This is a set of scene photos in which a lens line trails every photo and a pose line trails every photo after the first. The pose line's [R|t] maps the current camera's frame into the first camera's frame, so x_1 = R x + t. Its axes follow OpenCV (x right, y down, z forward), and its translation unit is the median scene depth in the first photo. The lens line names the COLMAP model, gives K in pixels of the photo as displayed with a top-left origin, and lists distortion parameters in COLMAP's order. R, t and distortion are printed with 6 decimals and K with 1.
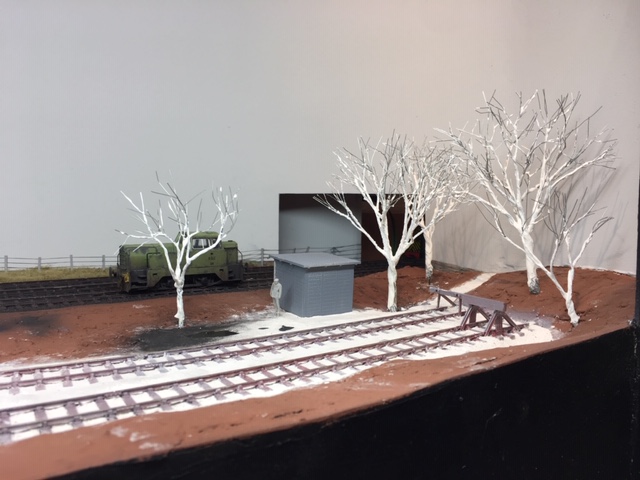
lens RADIAL K [[545.0, 0, 322.2], [0, 545.0, 239.6], [0, 0, 1]] dist [0.054130, -0.065482]
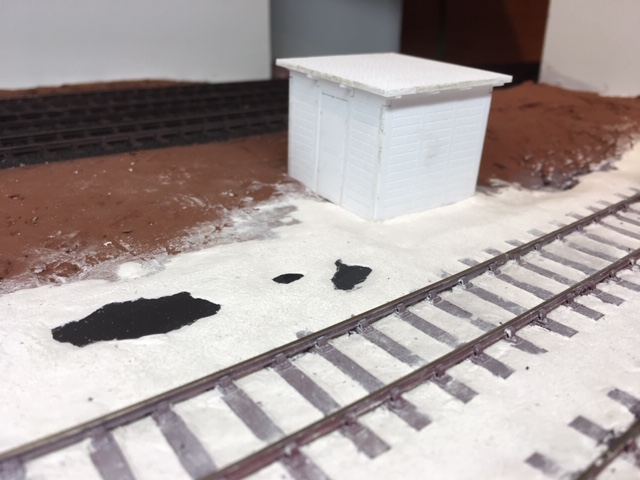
lens RADIAL K [[545.0, 0, 320.4], [0, 545.0, 239.6], [0, 0, 1]] dist [0.054130, -0.065482]
pose [[0.998356, -0.008684, 0.056651, -0.095550], [-0.011561, 0.937620, 0.347469, 0.014075], [-0.056134, -0.347553, 0.935979, 0.605781]]
